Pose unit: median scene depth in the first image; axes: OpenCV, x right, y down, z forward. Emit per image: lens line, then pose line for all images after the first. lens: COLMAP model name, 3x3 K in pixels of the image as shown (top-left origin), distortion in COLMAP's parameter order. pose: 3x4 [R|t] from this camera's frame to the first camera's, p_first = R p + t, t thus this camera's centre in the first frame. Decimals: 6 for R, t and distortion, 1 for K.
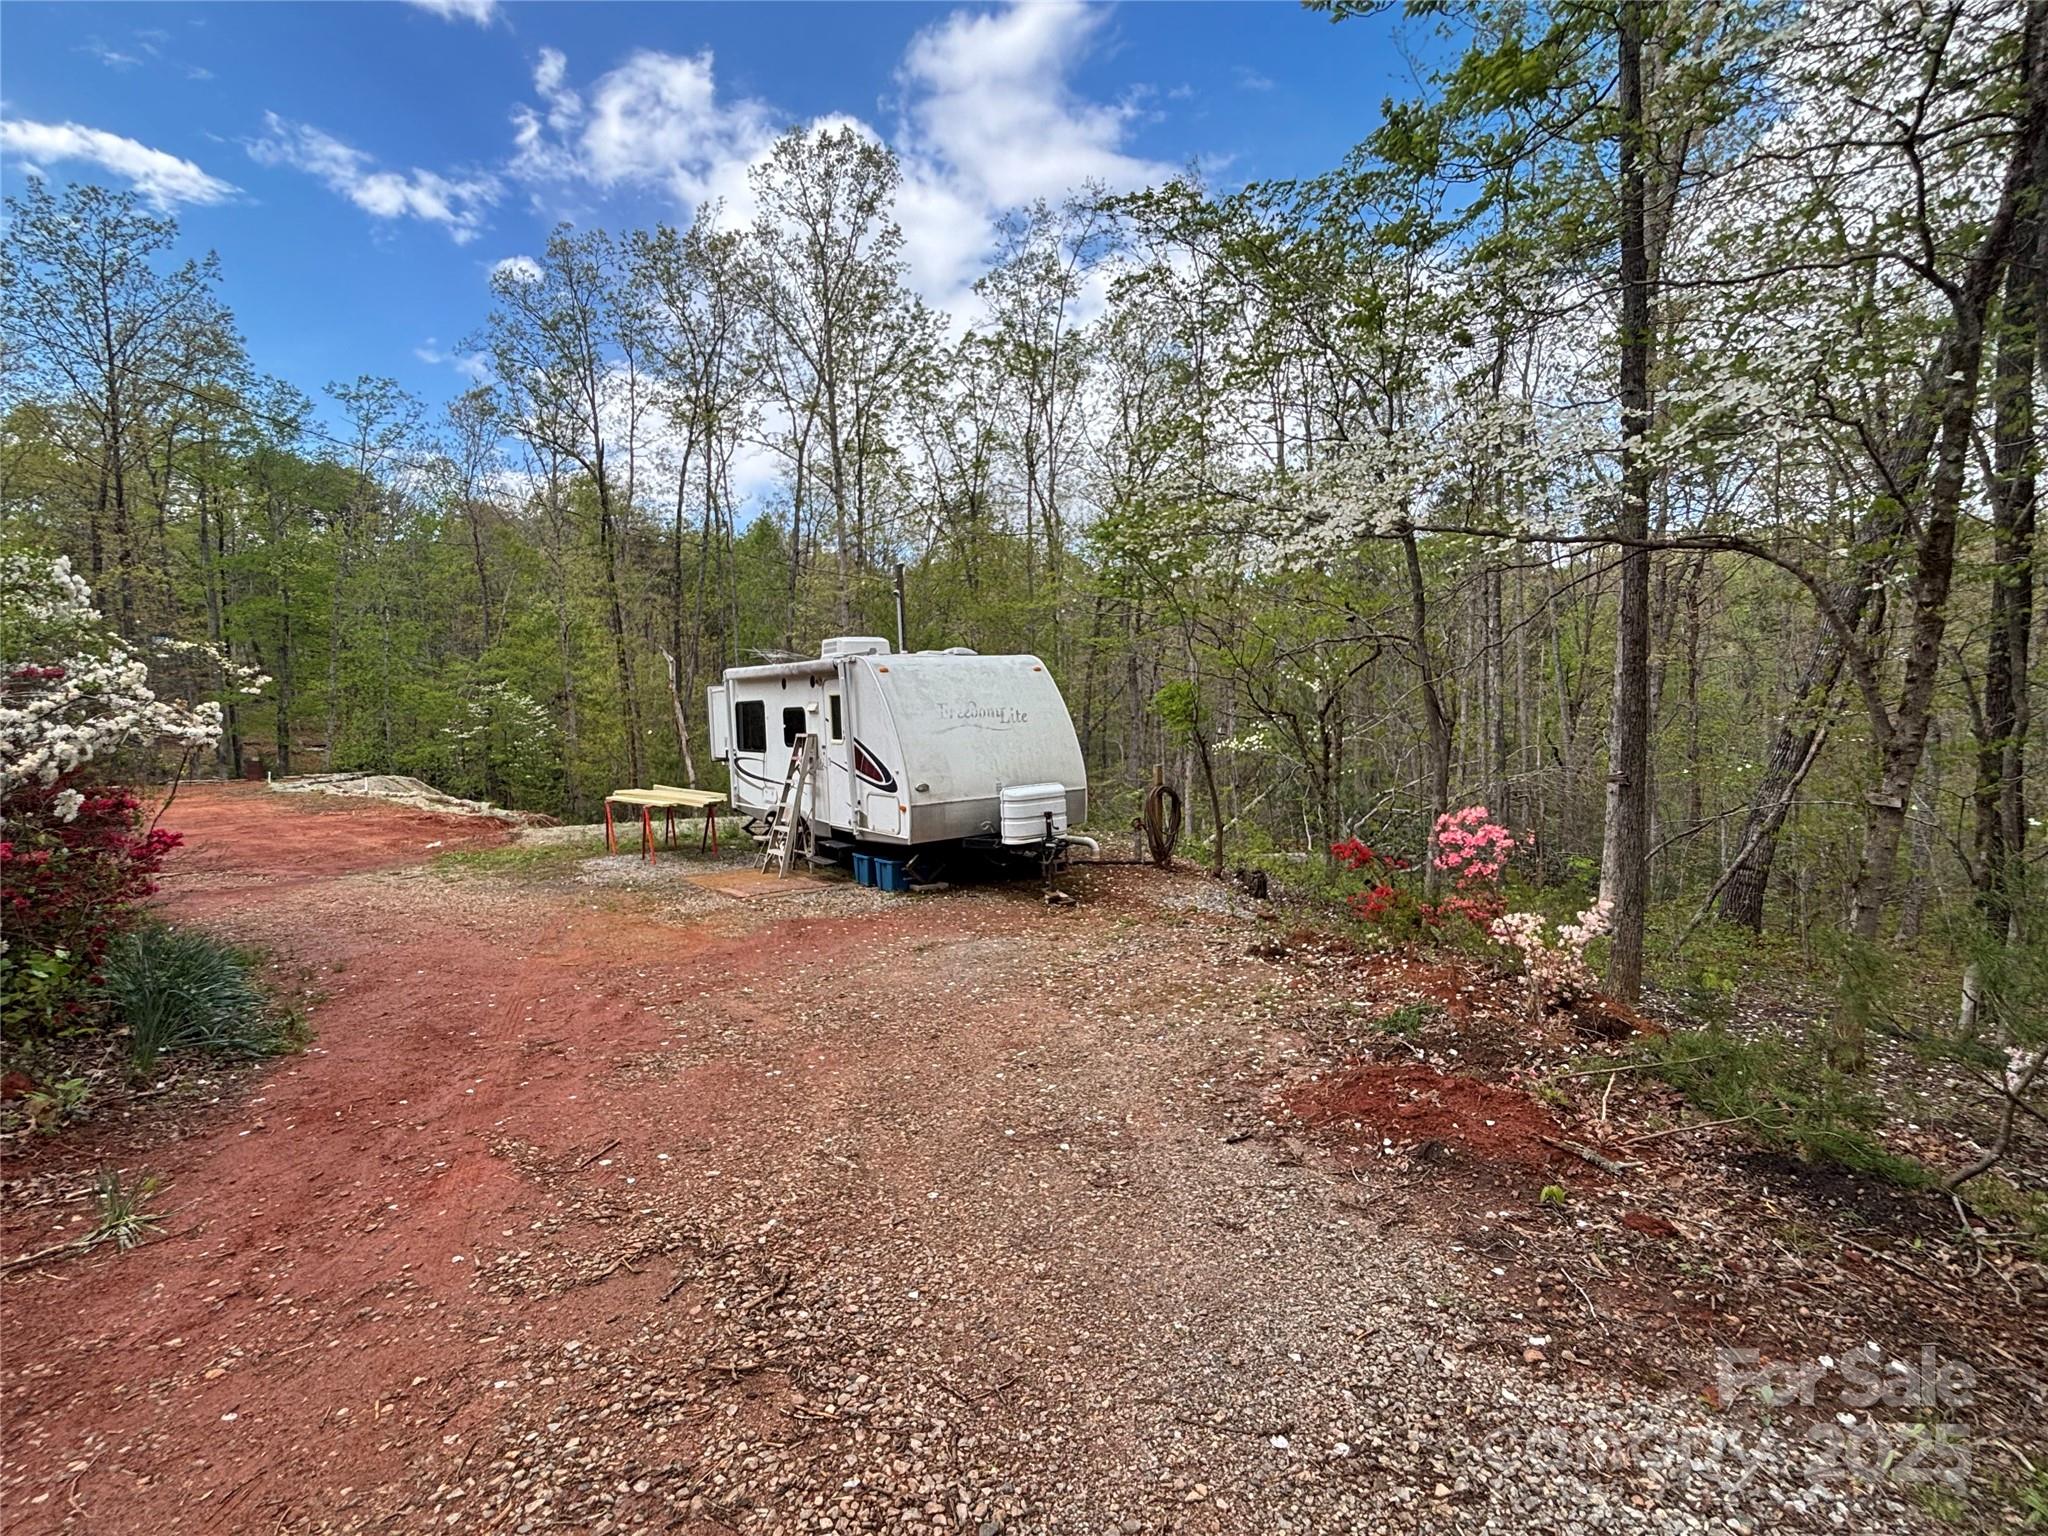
lens RADIAL K [[975.6, 0, 1024.4], [0, 975.6, 752.4], [0, 0, 1]] dist [-0.002131, 0.001137]
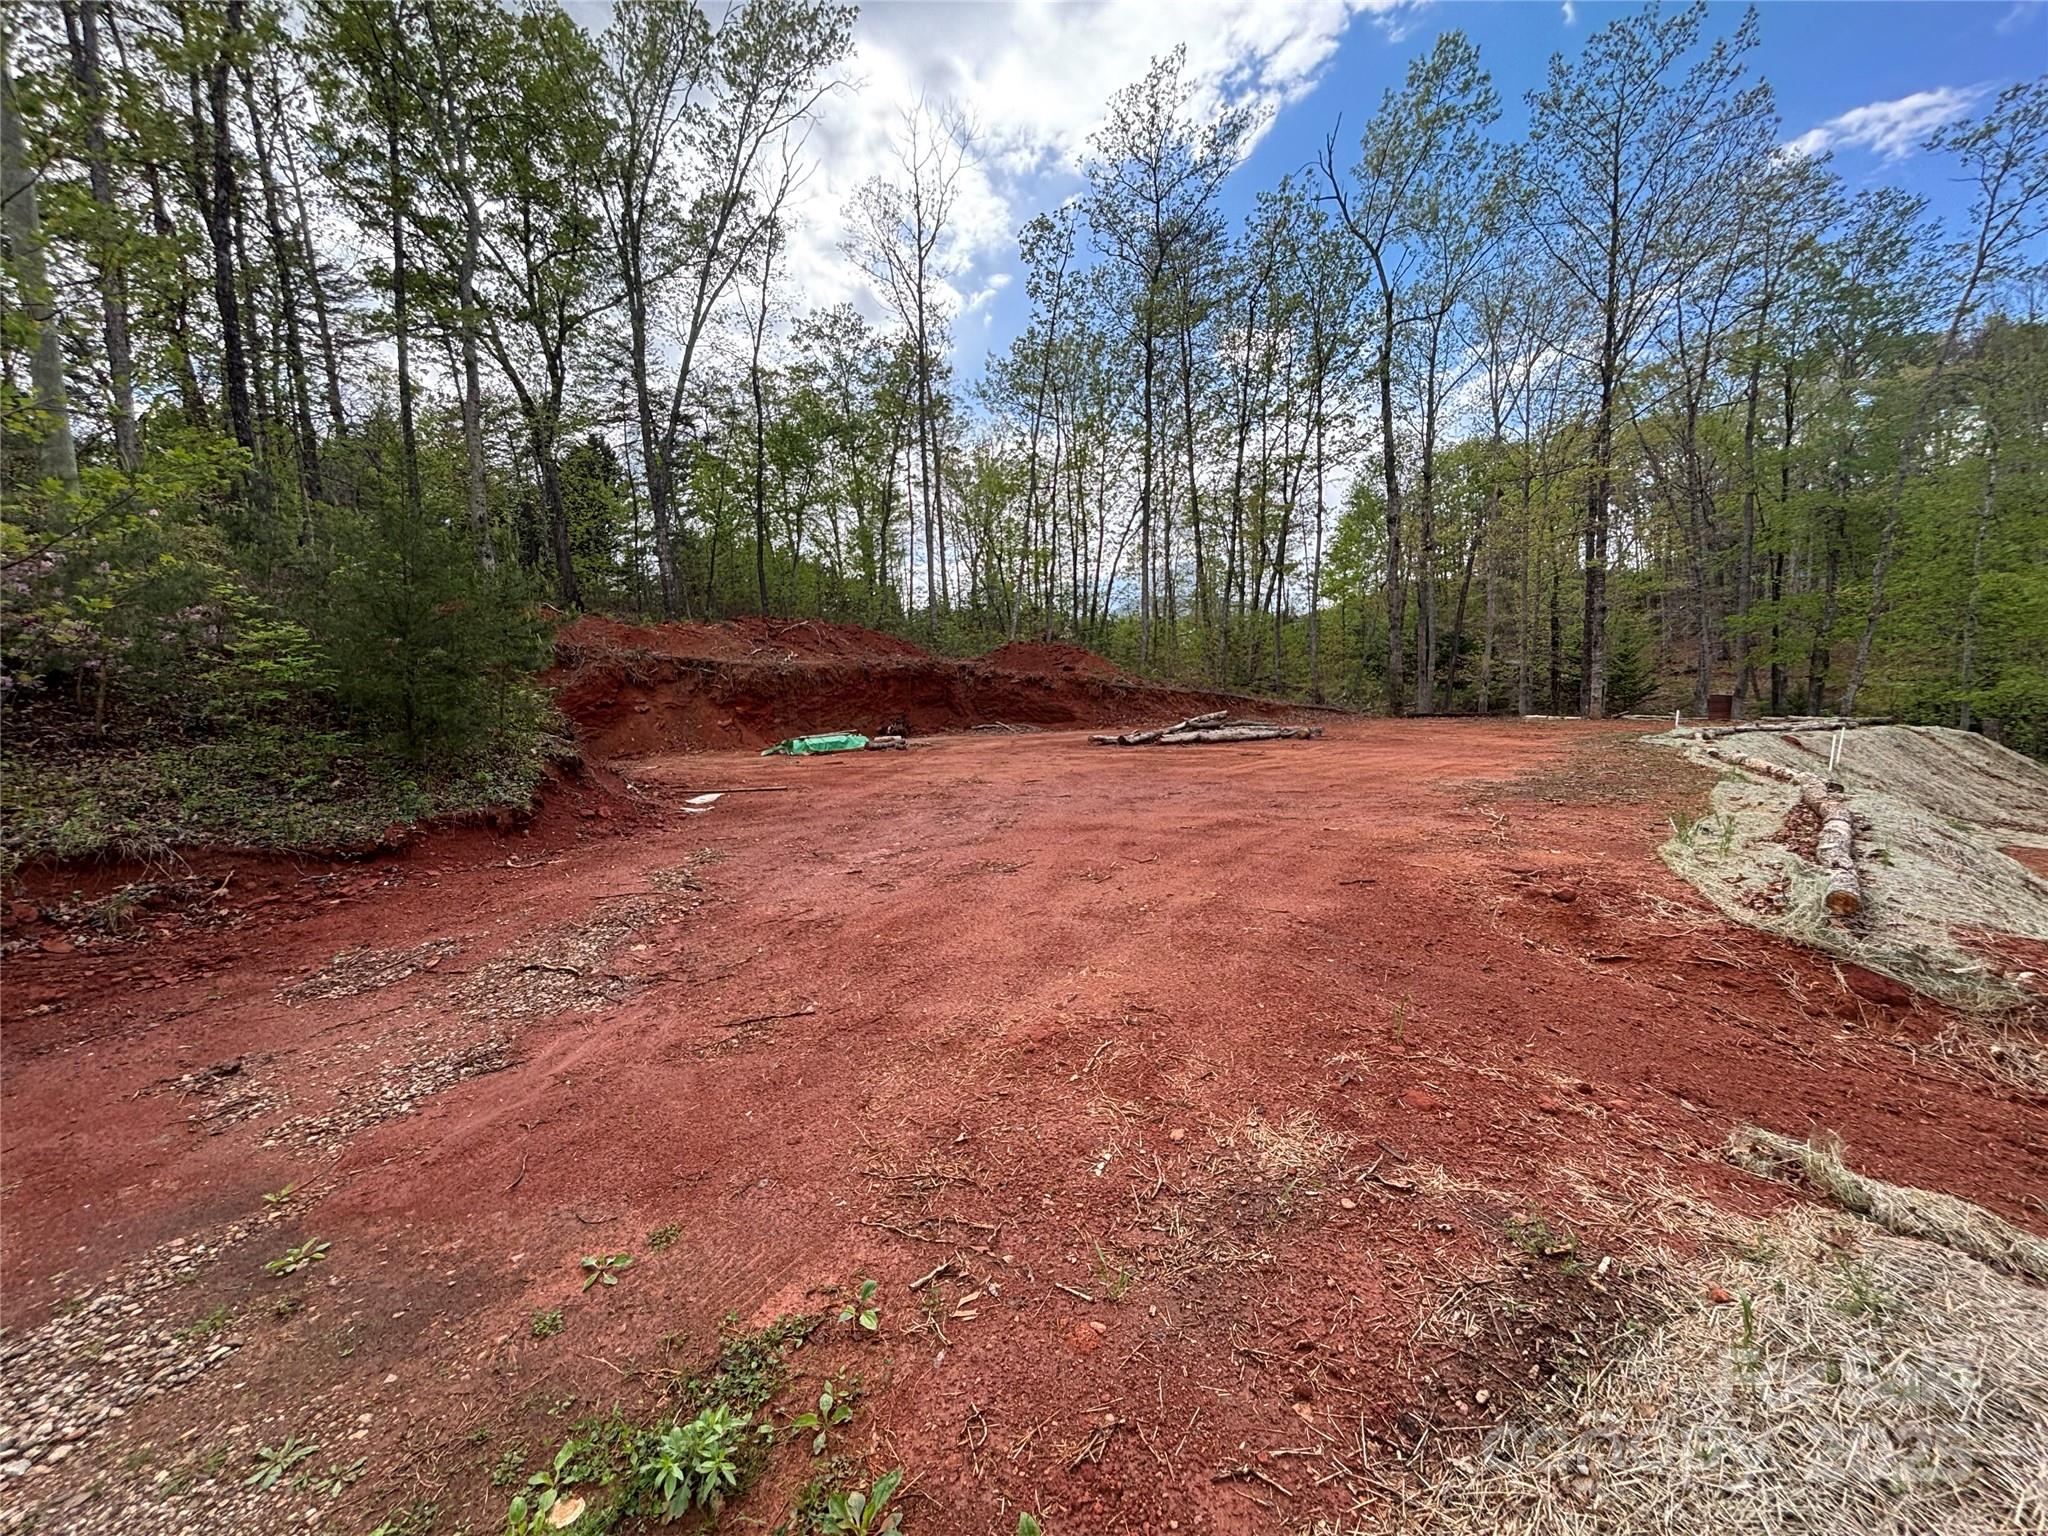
lens RADIAL K [[823.0, 0, 1036.6], [0, 823.0, 770.4], [0, 0, 1]] dist [0.010431, -0.001090]
pose [[0.092556, 0.123736, -0.987989, -0.203527], [-0.024957, 0.992225, 0.121928, 0.001136], [0.995395, 0.013372, 0.094924, 0.440871]]
